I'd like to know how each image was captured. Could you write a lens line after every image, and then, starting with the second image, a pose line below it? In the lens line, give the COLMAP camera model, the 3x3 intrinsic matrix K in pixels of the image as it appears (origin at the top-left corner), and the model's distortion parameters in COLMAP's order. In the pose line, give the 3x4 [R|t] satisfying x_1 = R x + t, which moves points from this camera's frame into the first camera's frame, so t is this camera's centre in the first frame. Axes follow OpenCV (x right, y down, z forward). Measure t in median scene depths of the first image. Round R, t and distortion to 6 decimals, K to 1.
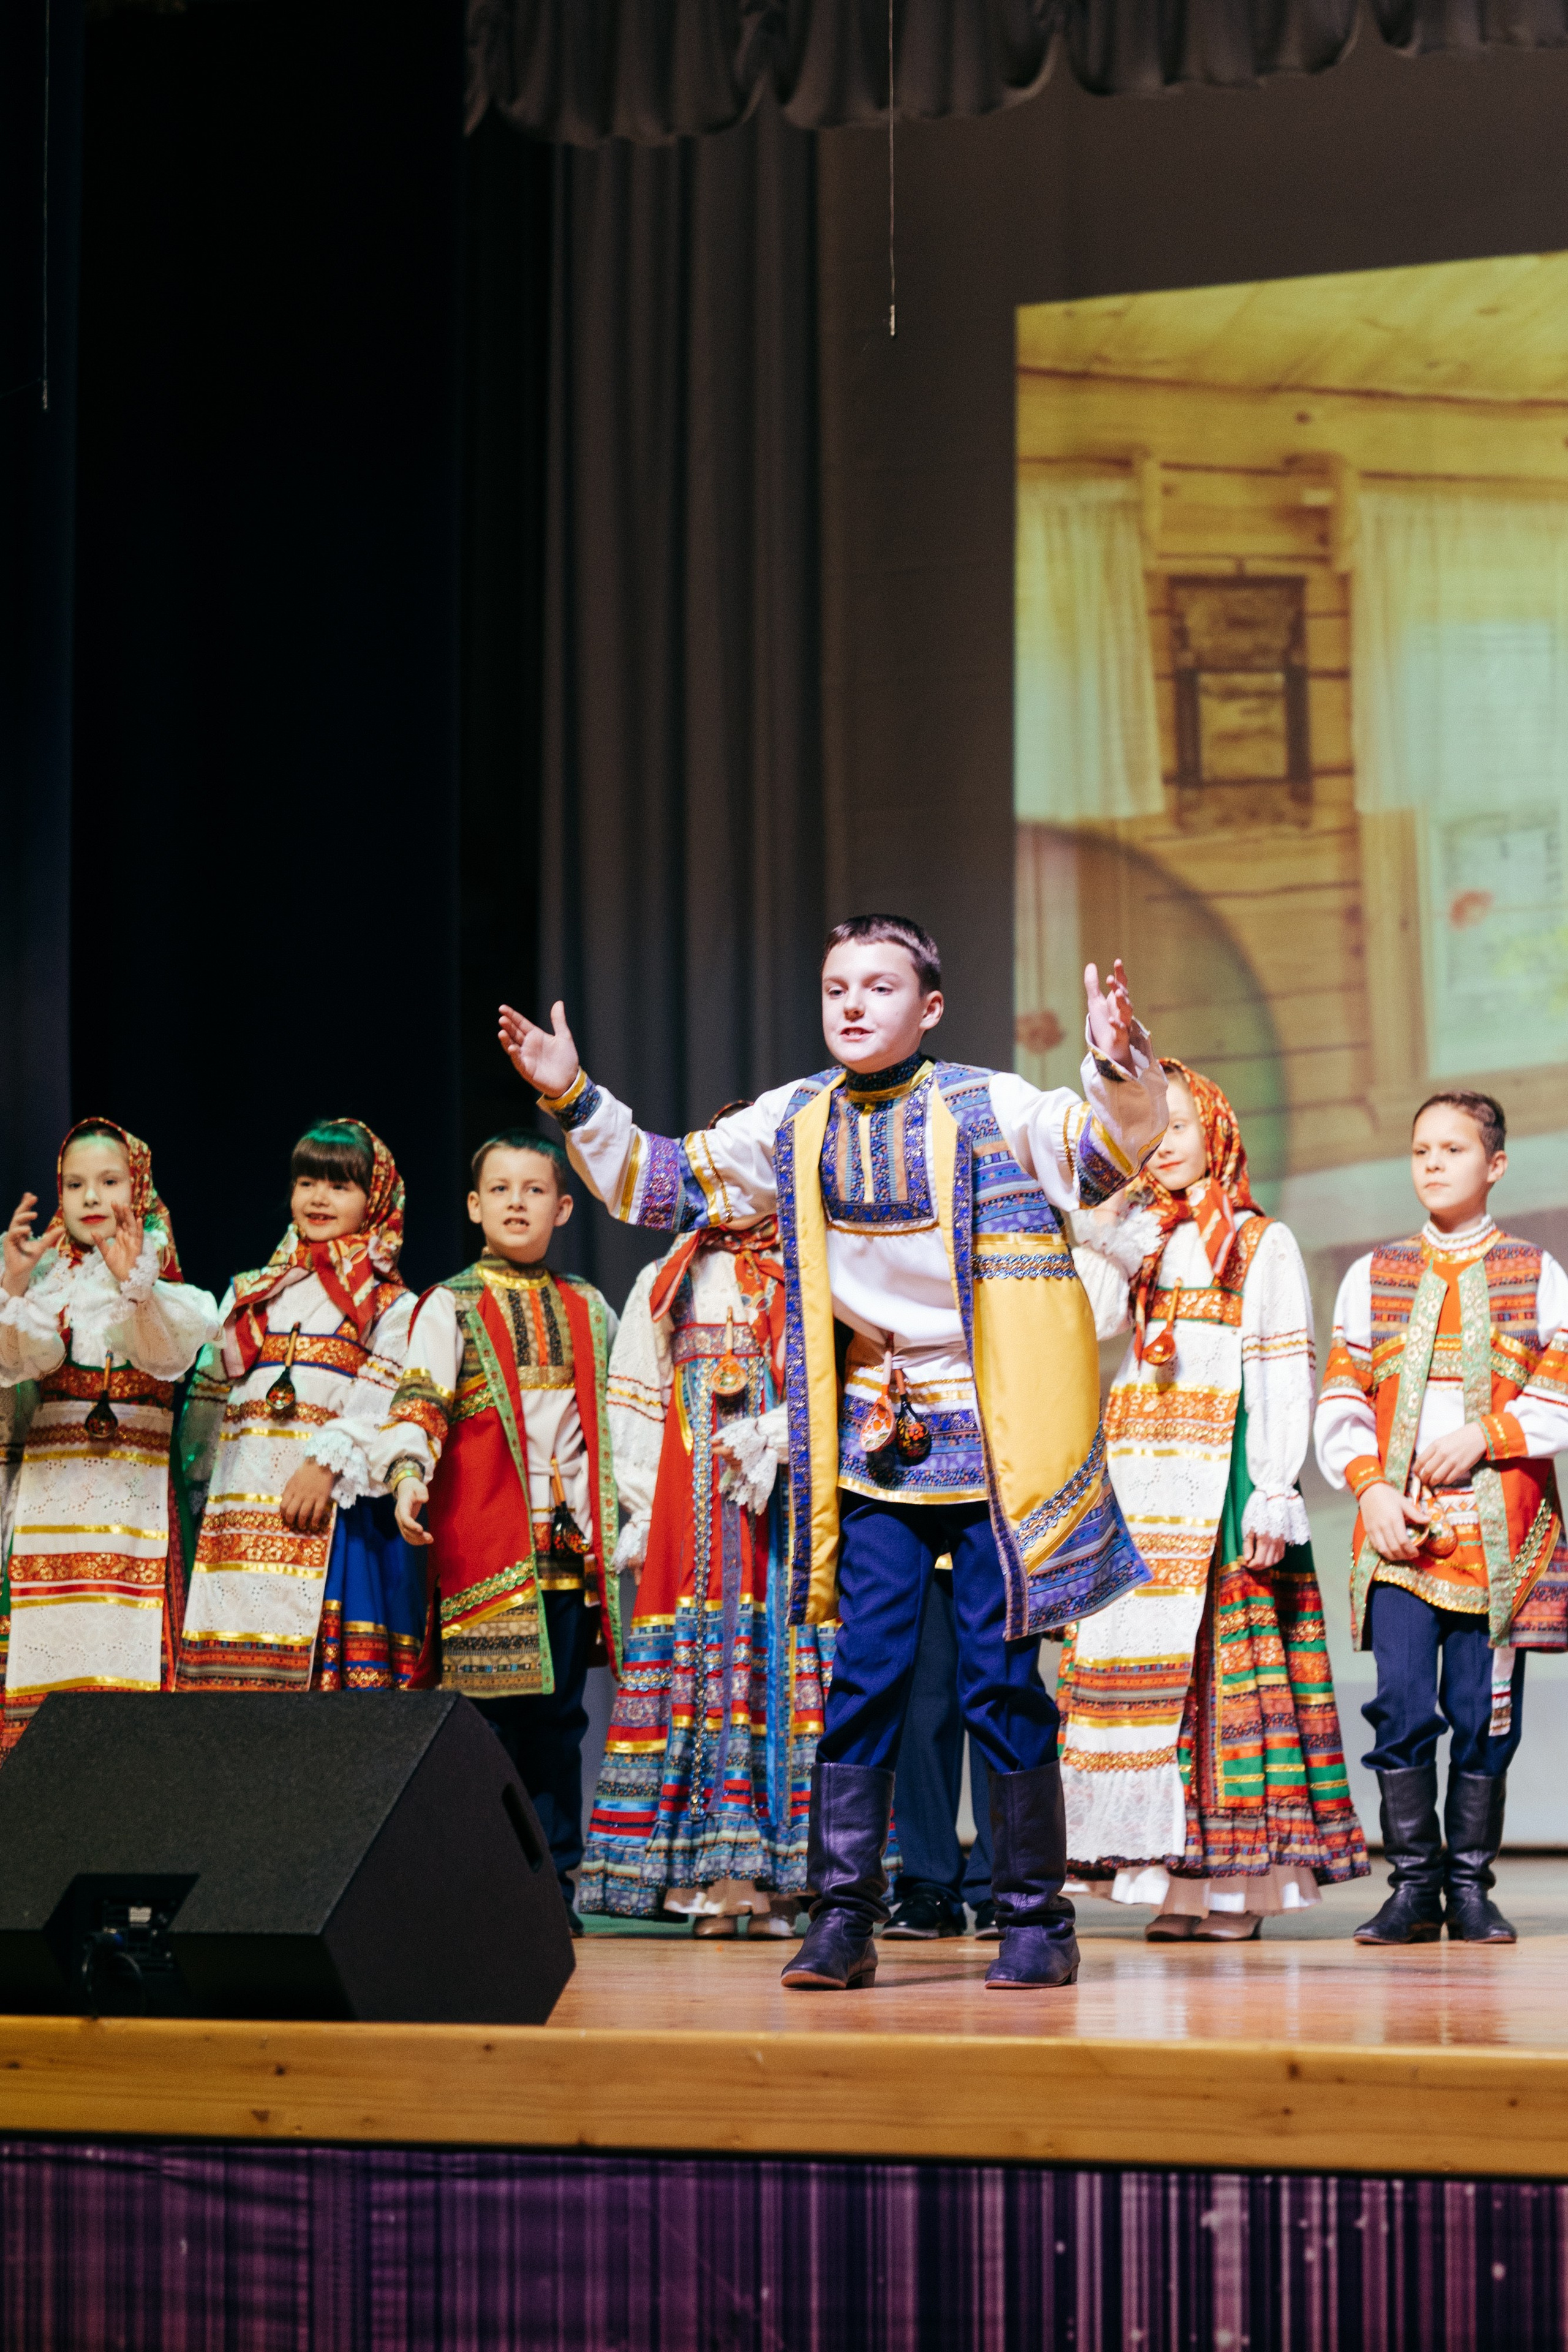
lens RADIAL K [[7011.9, 0, 780.4], [0, 7011.9, 1179.8], [0, 0, 1]] dist [0.031145, 0.000000]
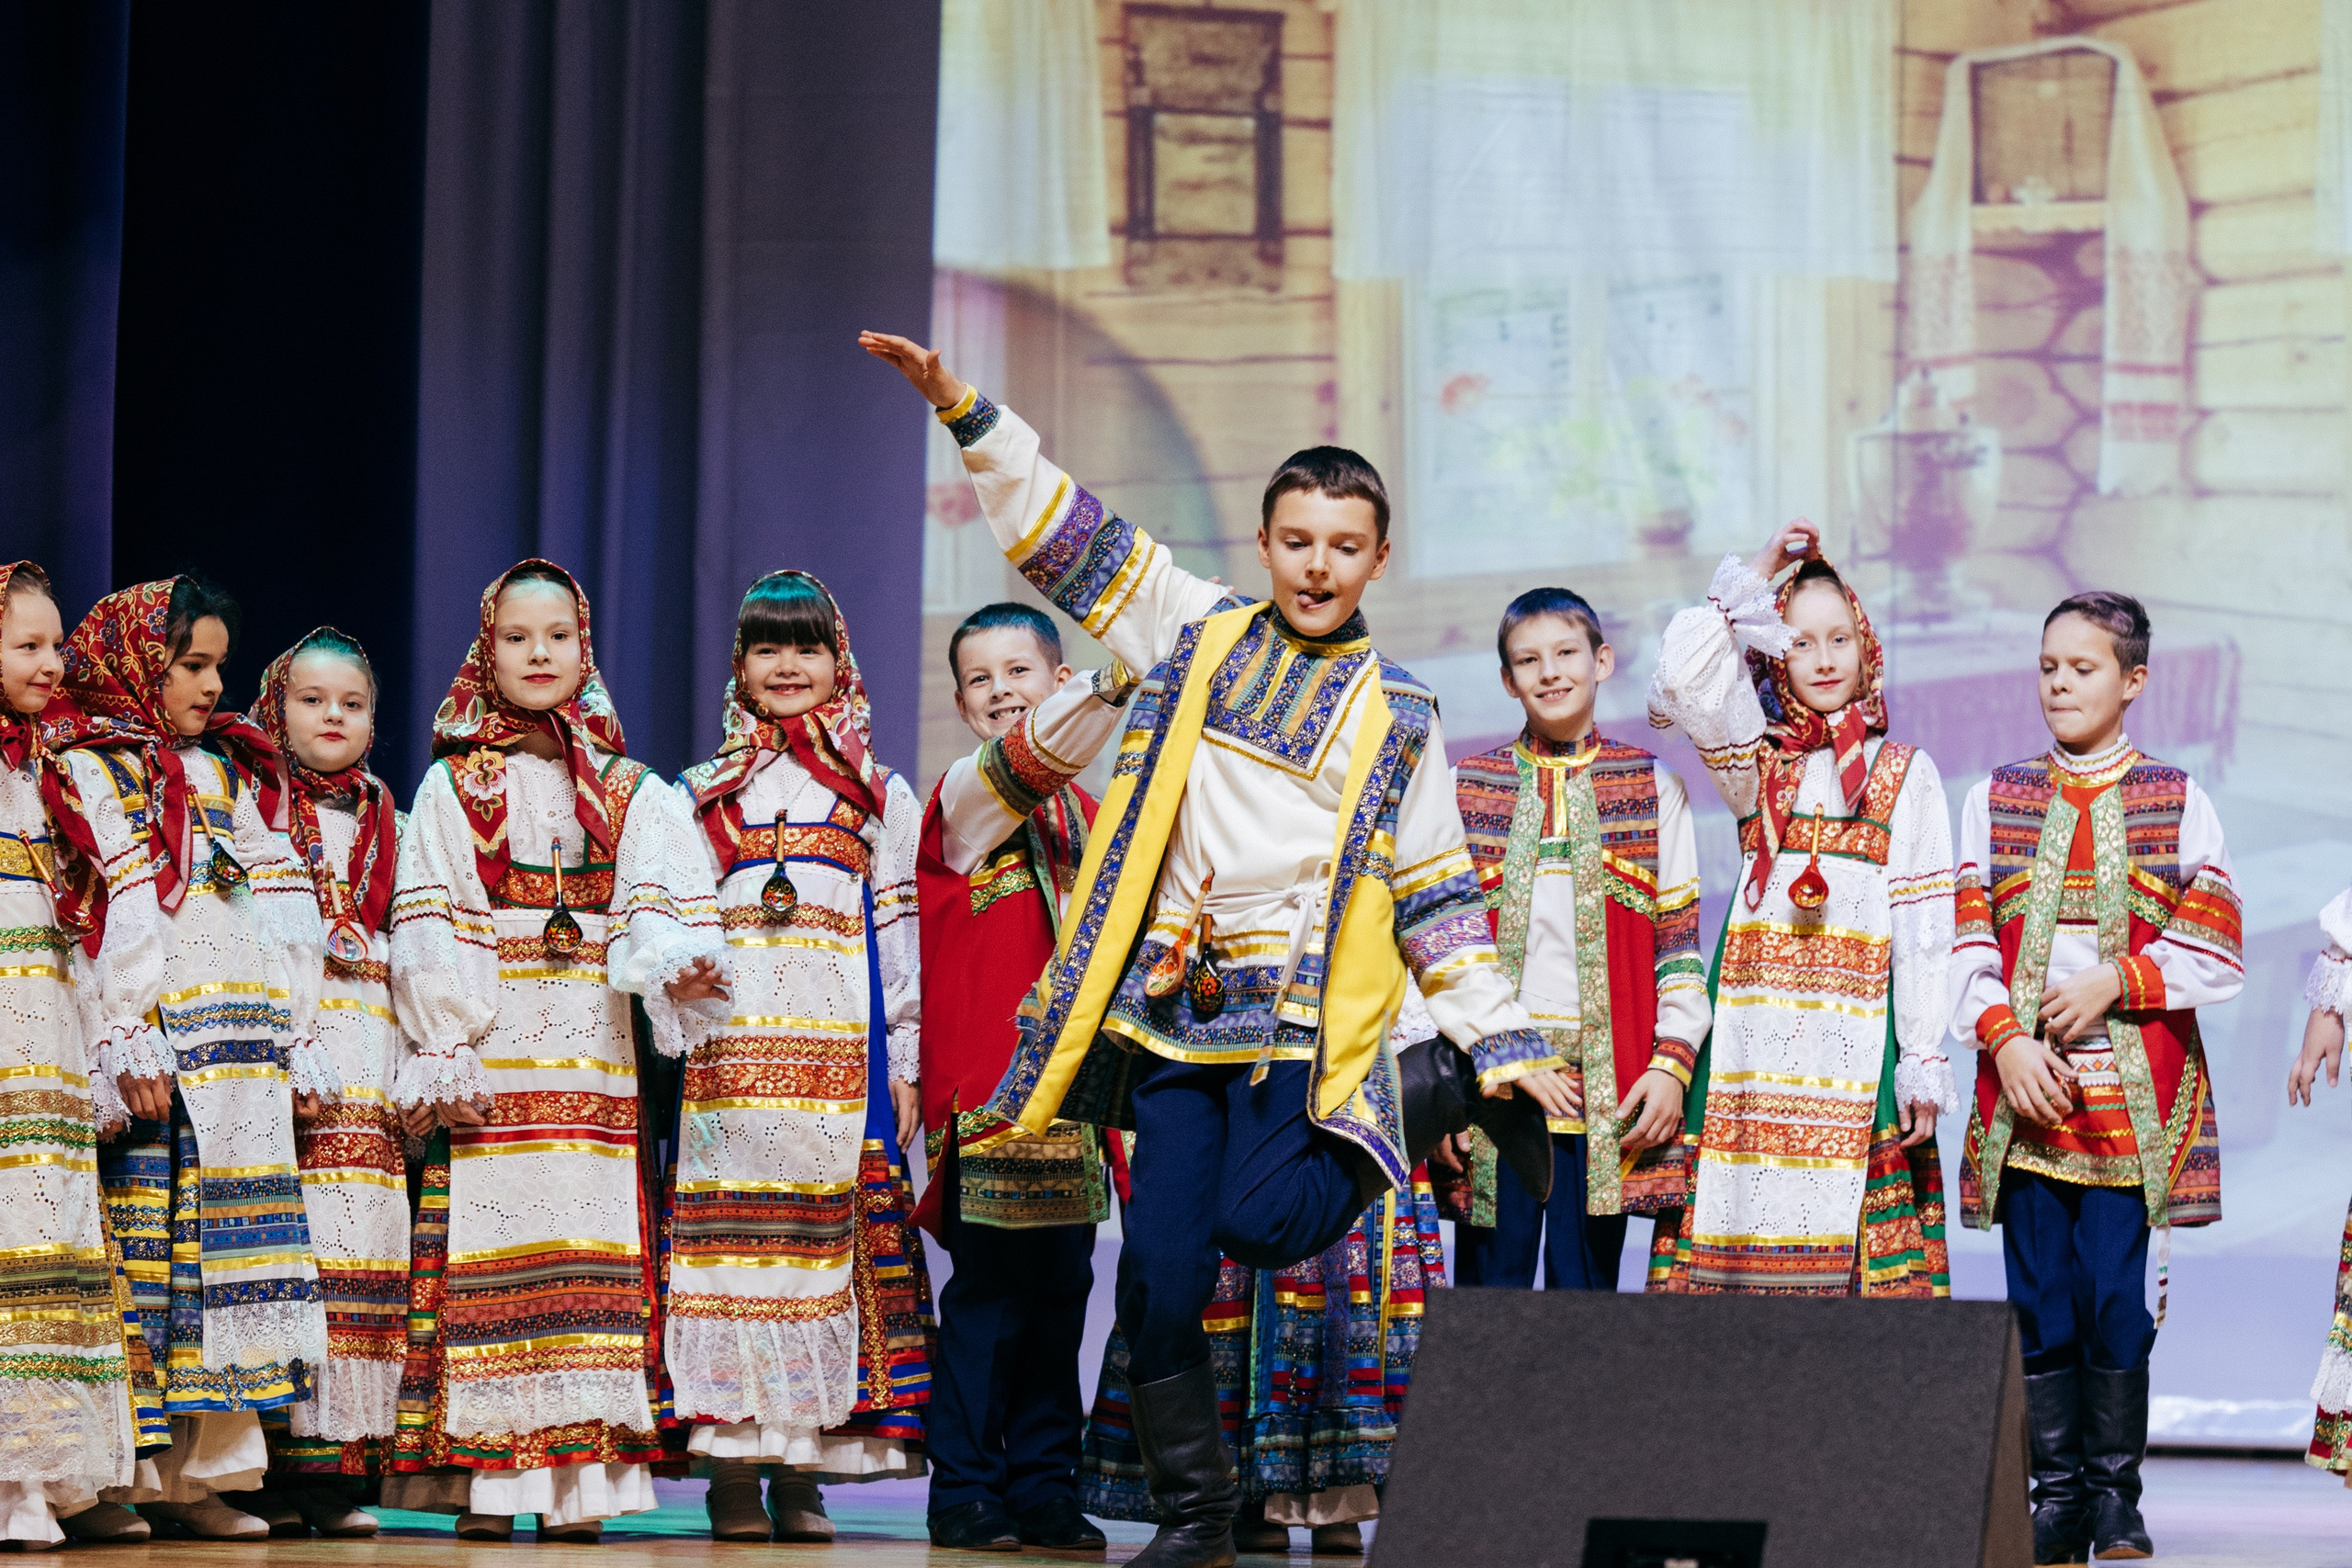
lens RADIAL K [[7011.2, 0, 1073.3], [0, 7011.2, 668.5], [0, 0, 1]] dist [0.031145, 0.000000]
pose [[0.926473, 0.038618, 0.374375, -0.348681], [-0.036626, 0.999252, -0.012439, 0.012119], [-0.374575, -0.002188, 0.927194, 0.221720]]
